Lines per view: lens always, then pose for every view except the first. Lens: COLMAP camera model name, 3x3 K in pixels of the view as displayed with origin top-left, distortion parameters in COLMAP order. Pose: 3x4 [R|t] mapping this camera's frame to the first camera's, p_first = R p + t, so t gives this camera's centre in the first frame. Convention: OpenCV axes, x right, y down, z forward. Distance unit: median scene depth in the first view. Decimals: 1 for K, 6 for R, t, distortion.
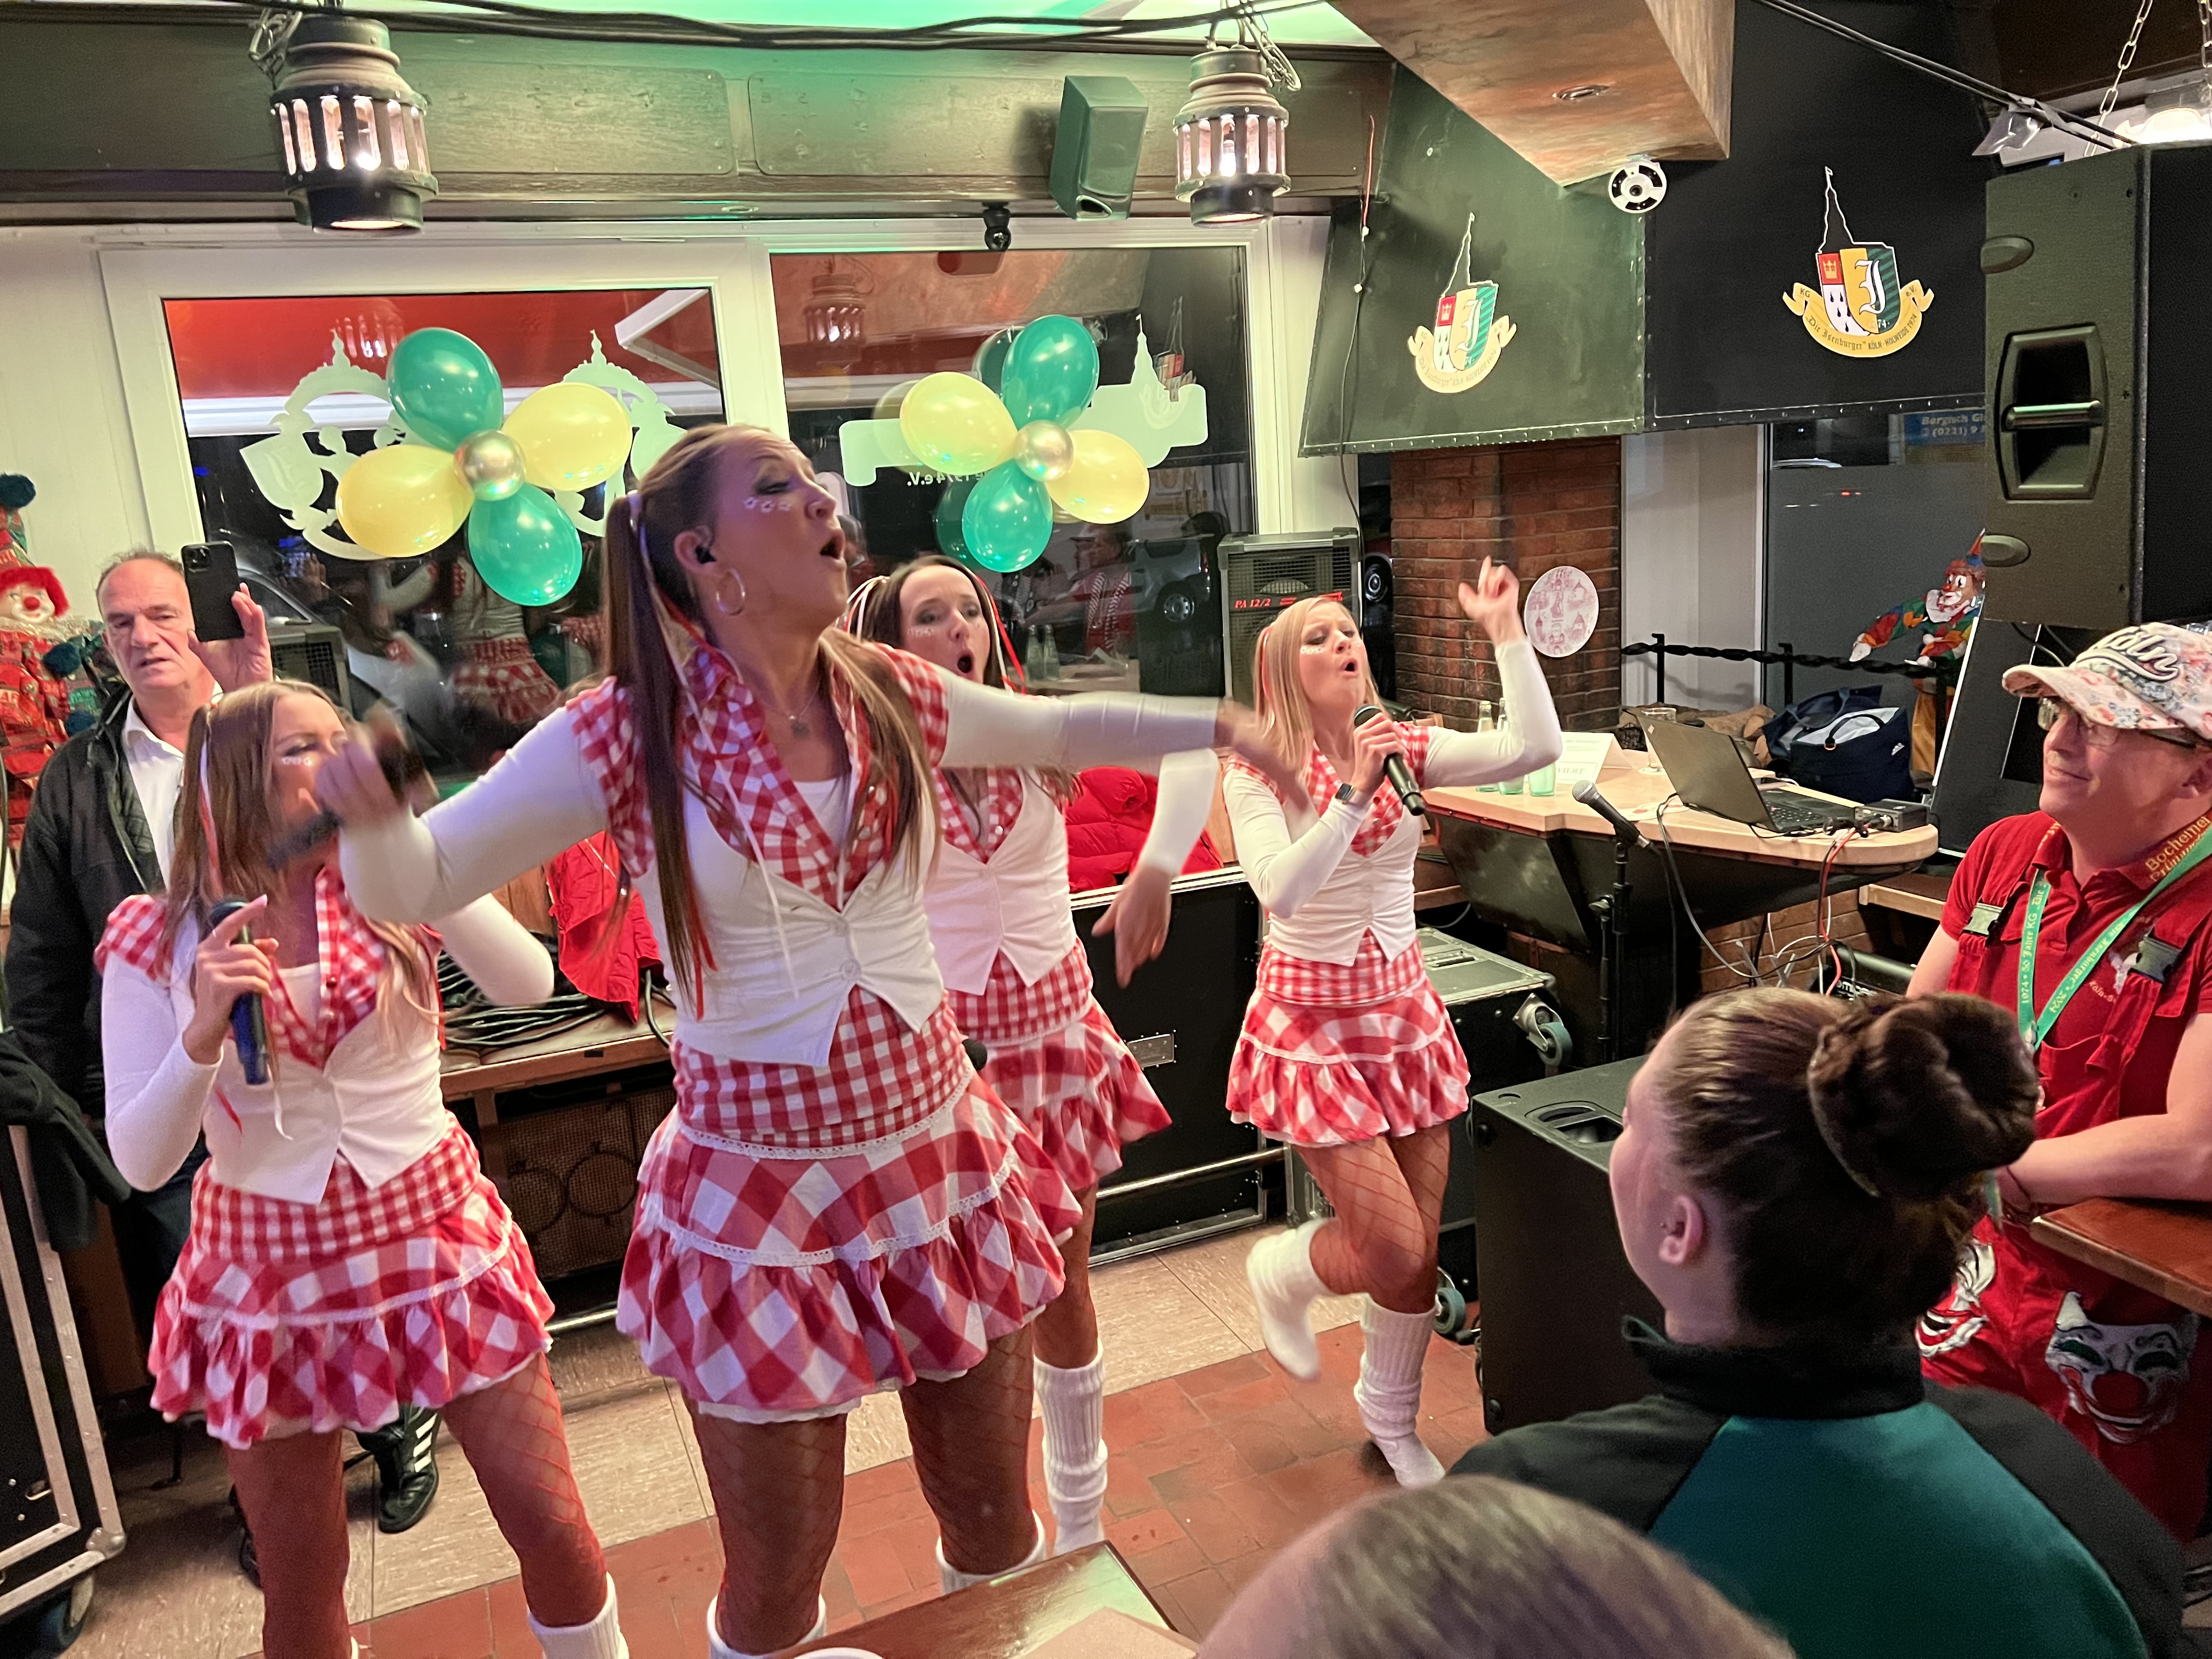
lens RADIAL K [[1674.4, 0, 1106.0], [0, 1674.4, 829.5], [0, 0, 1]] dist [0.047949, -0.058916]
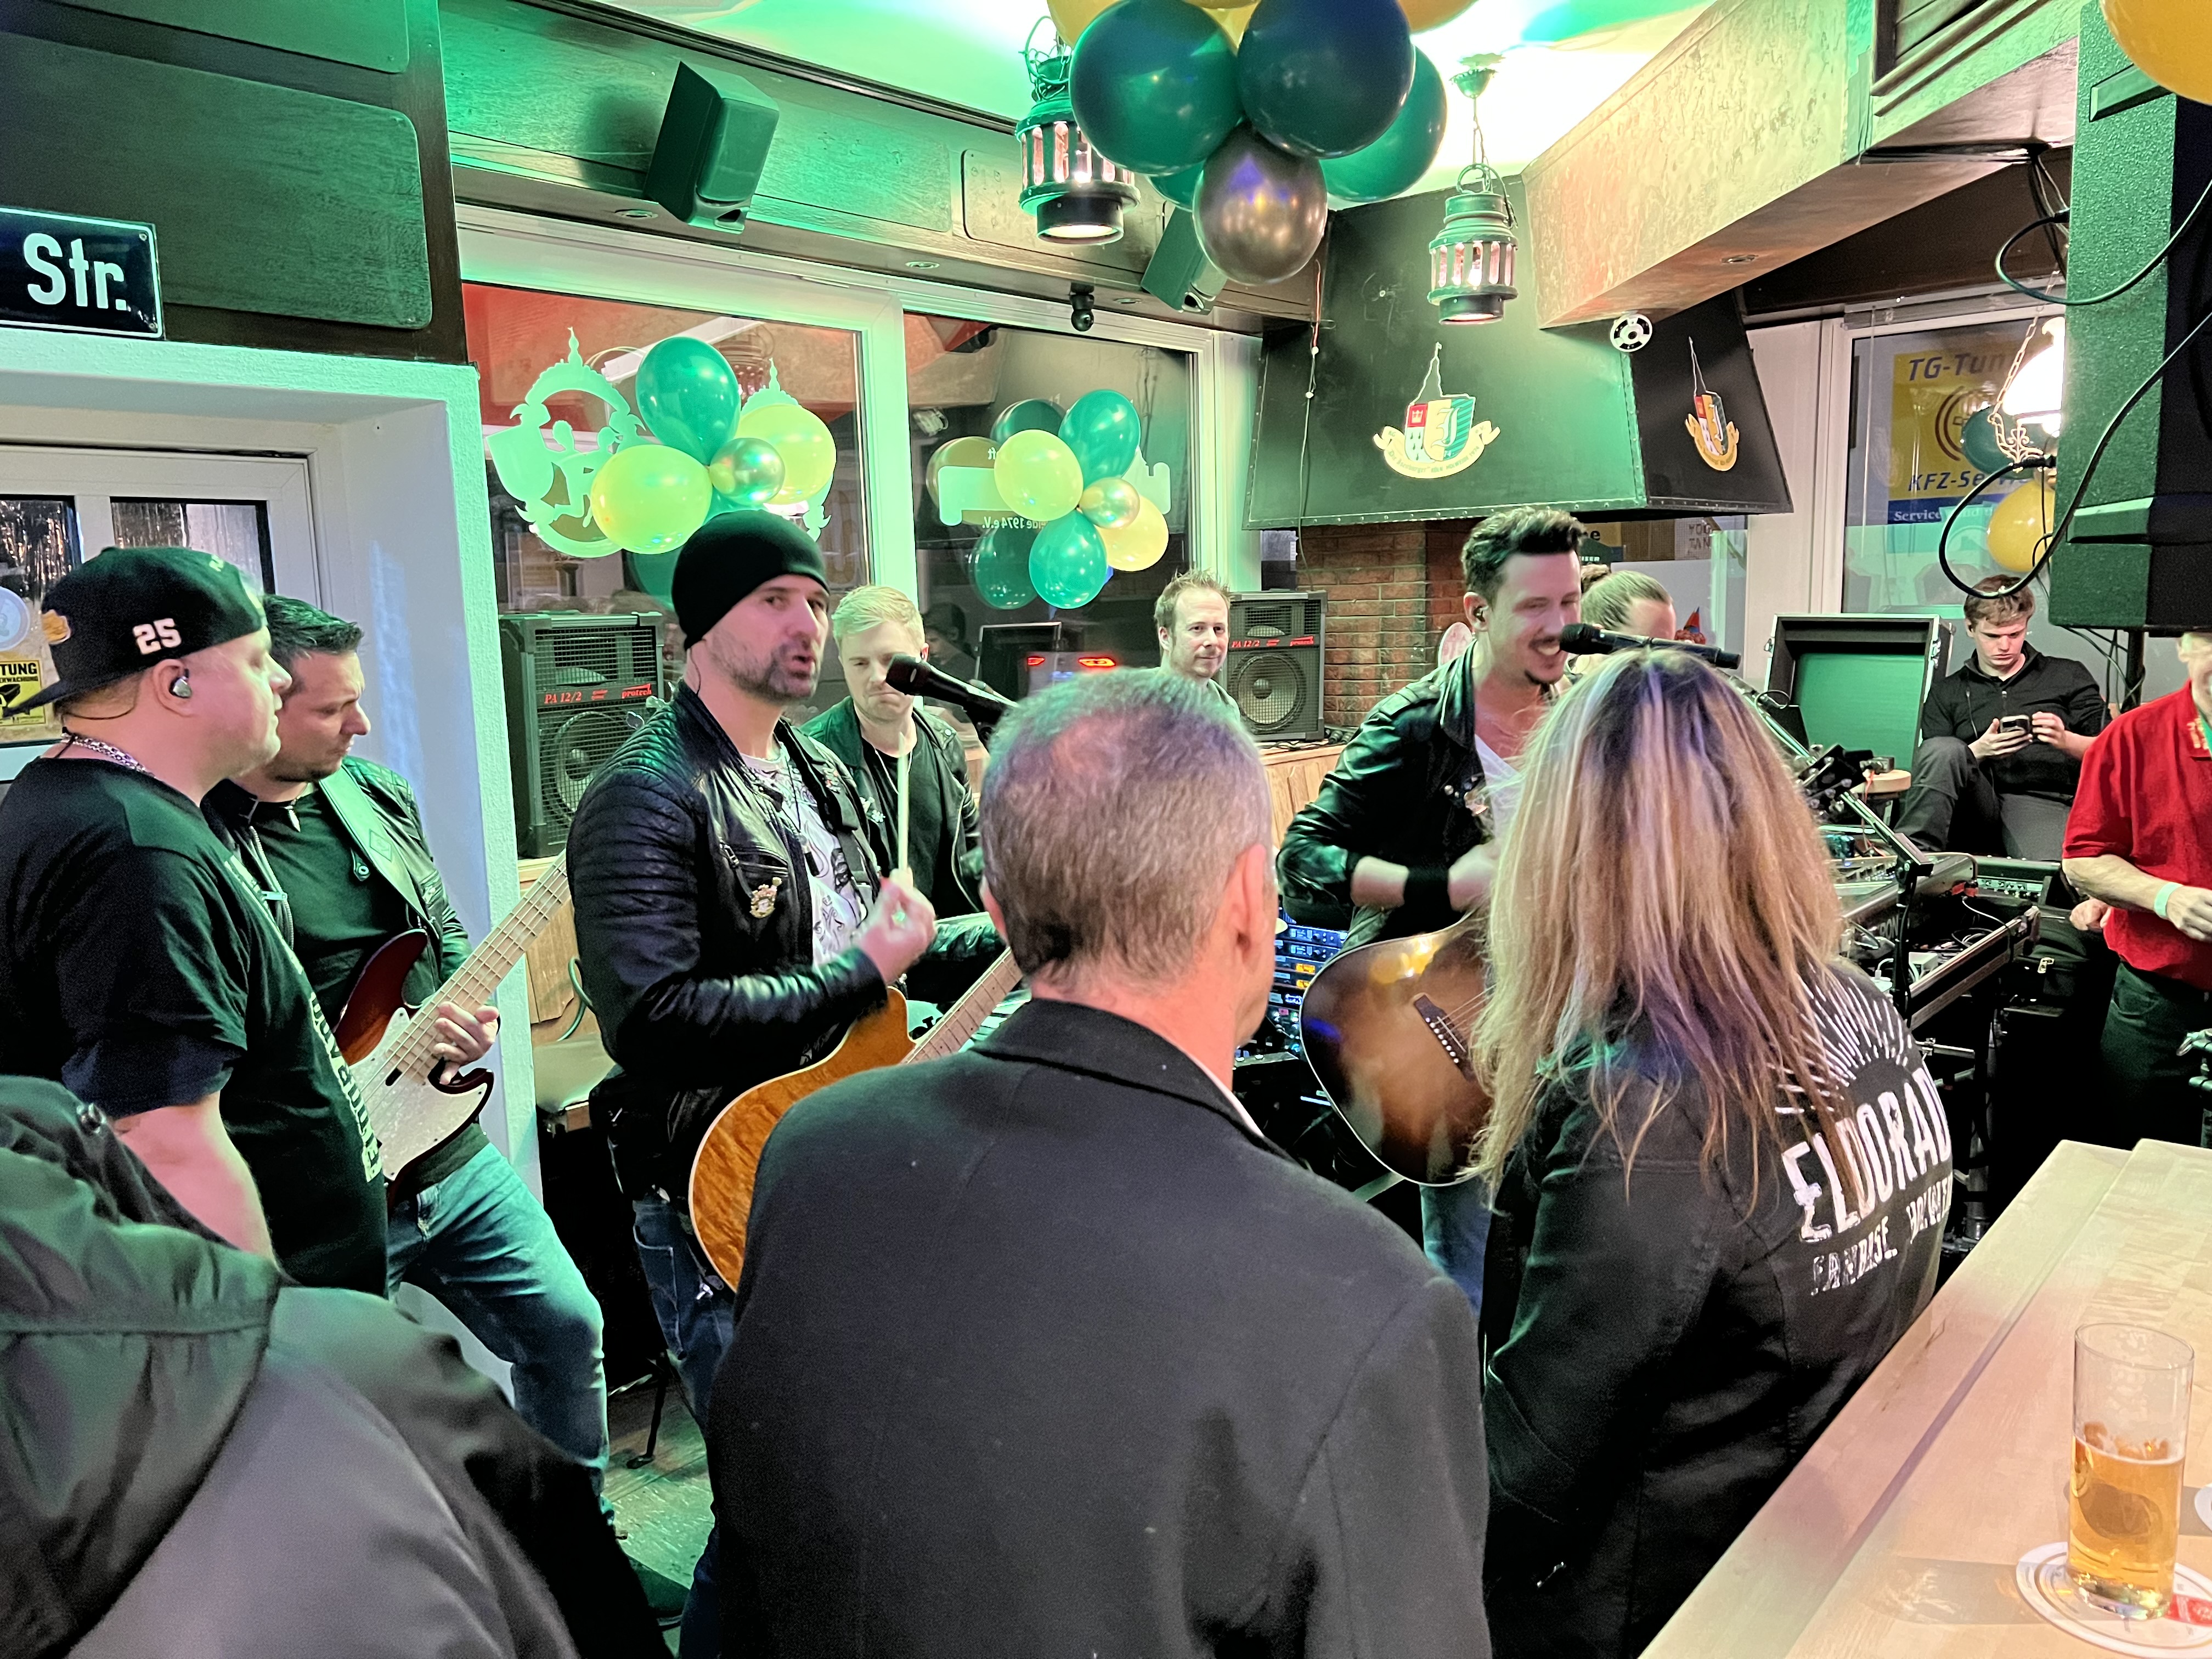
lens RADIAL K [[1674.4, 0, 1106.0], [0, 1674.4, 829.5], [0, 0, 1]] dist [0.047949, -0.058916]
pose [[0.898616, -0.015711, 0.438454, -0.591645], [0.054872, 0.995536, -0.076789, 0.092386], [-0.435290, 0.093062, 0.895467, -0.010586]]
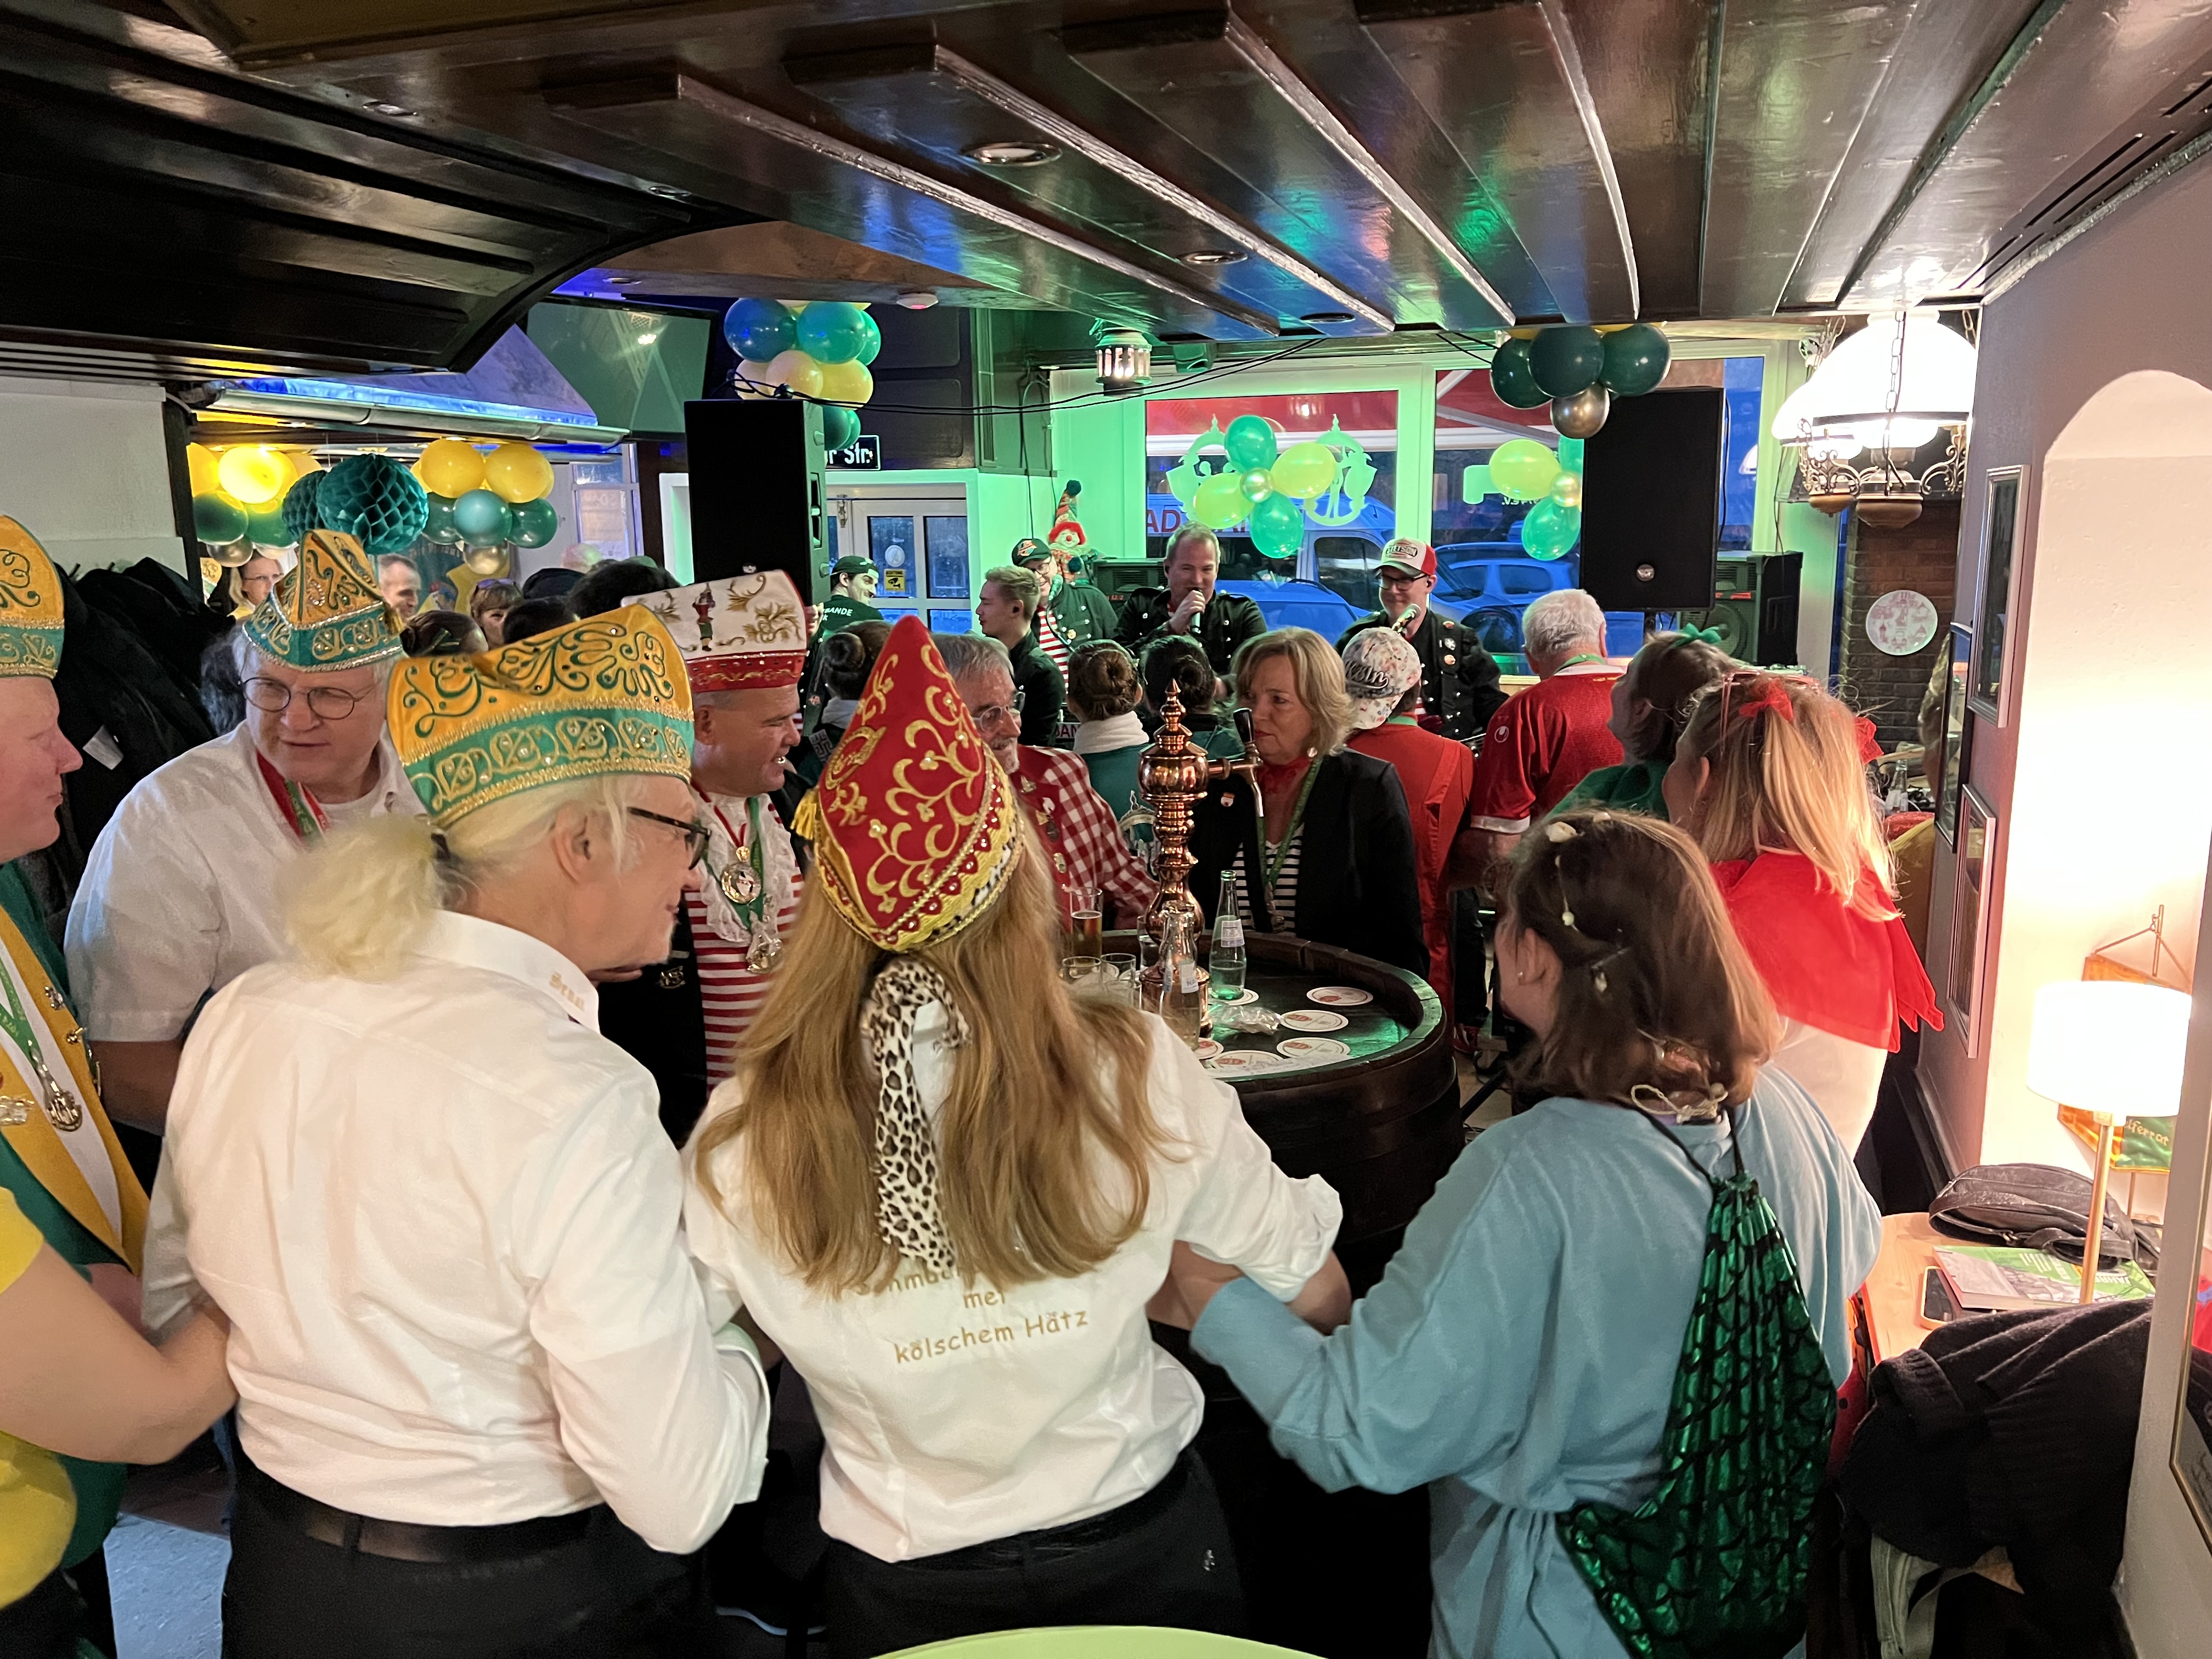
lens RADIAL K [[1620.8, 0, 1106.0], [0, 1620.8, 829.5], [0, 0, 1]] dist [0.030009, -0.054168]
pose [[0.725846, 0.190831, -0.660857, 0.808941], [-0.178403, 0.980098, 0.087070, 0.045131], [0.664320, 0.054700, 0.745445, -0.501144]]
